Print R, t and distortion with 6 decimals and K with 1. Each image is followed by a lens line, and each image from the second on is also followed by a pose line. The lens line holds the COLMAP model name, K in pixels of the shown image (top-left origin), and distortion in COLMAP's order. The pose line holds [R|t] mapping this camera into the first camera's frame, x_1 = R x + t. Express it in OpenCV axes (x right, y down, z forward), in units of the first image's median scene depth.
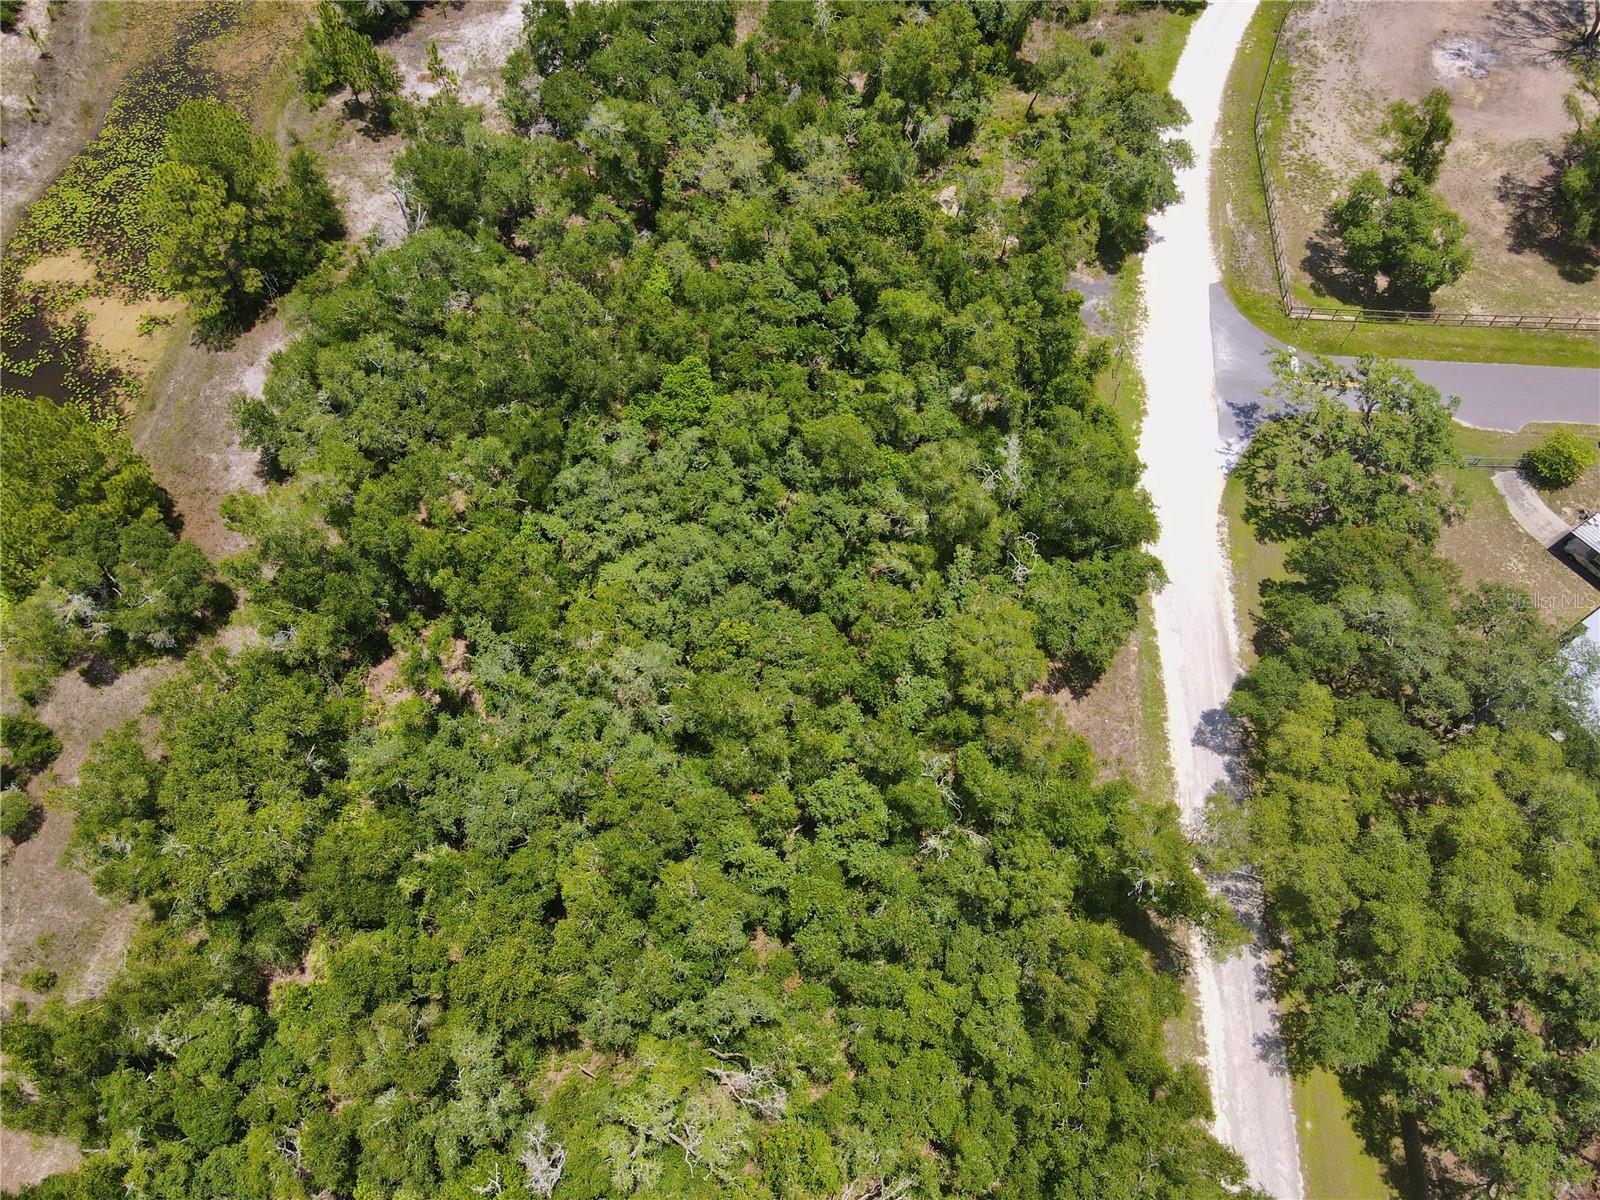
lens RADIAL K [[1176.6, 0, 803.4], [0, 1176.6, 593.7], [0, 0, 1]] dist [0.013918, 0.009214]
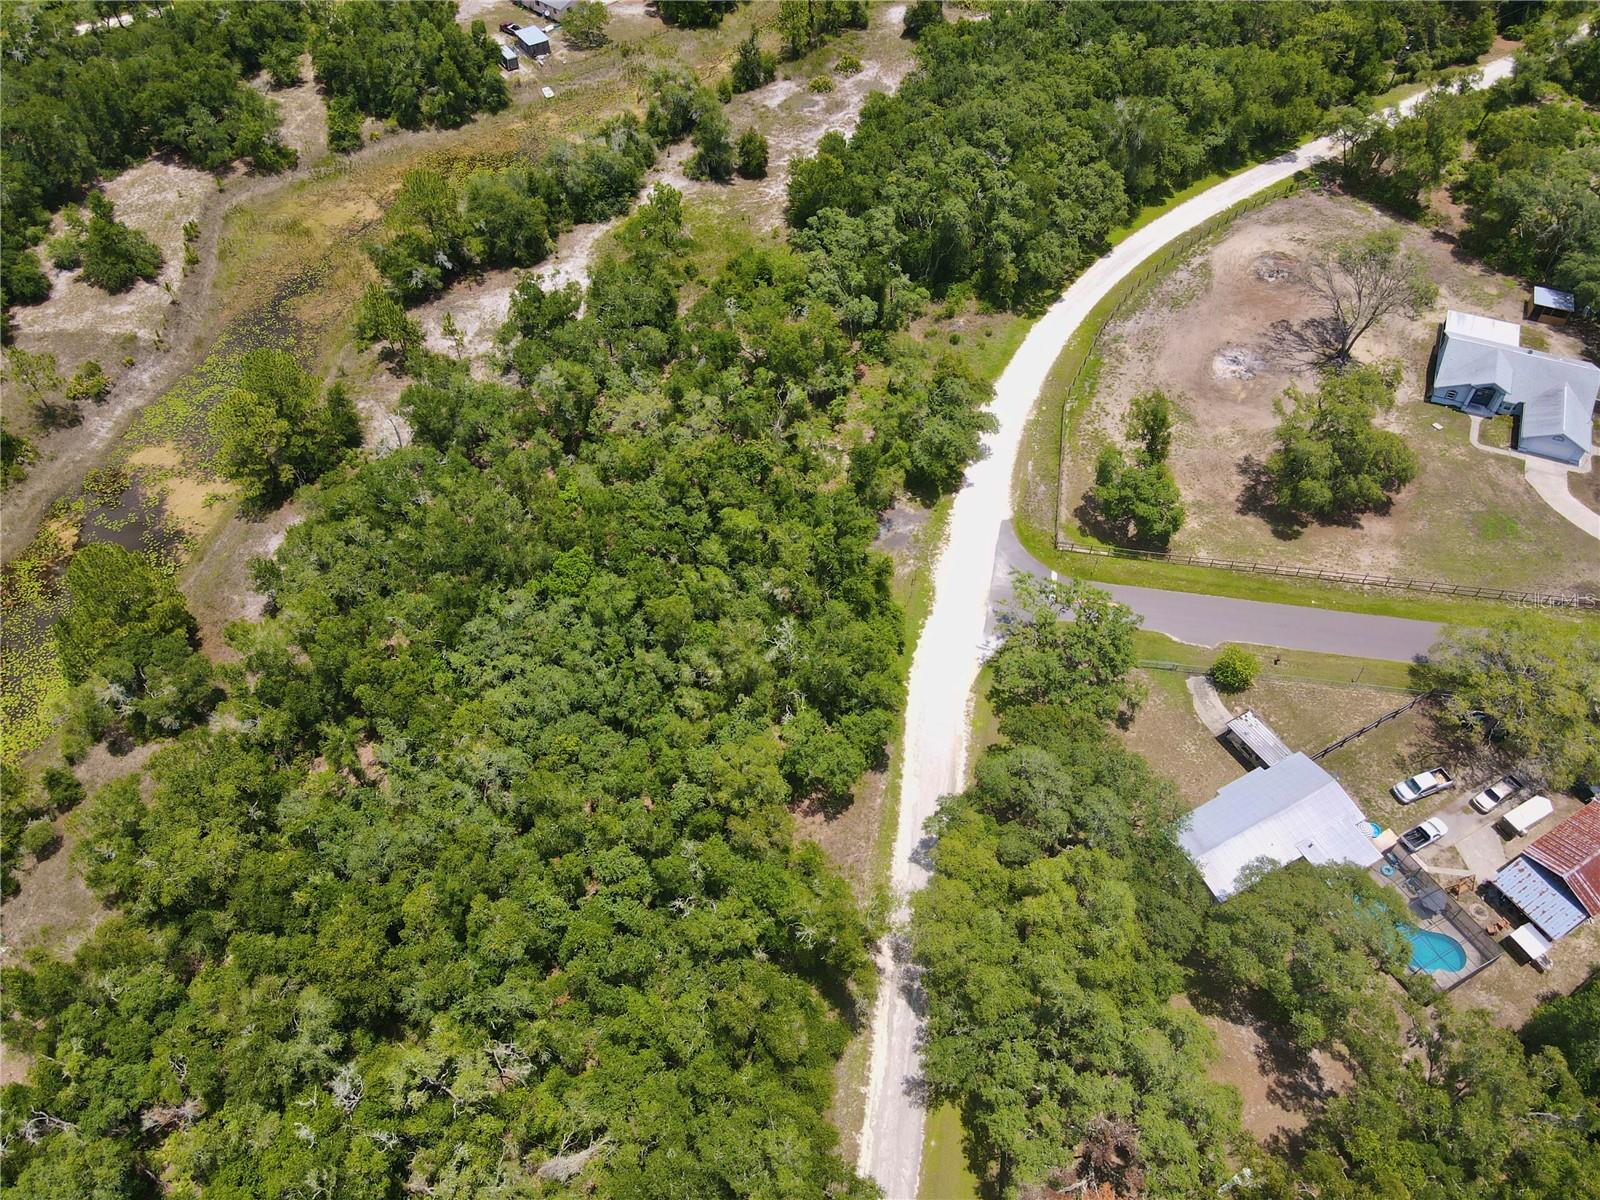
lens RADIAL K [[1176.6, 0, 801.9], [0, 1176.6, 593.5], [0, 0, 1]] dist [0.013918, 0.009214]
pose [[0.995469, 0.068676, -0.065772, 0.252499], [-0.078930, 0.982493, -0.168754, 0.060962], [0.053031, 0.173180, 0.983461, -0.318328]]
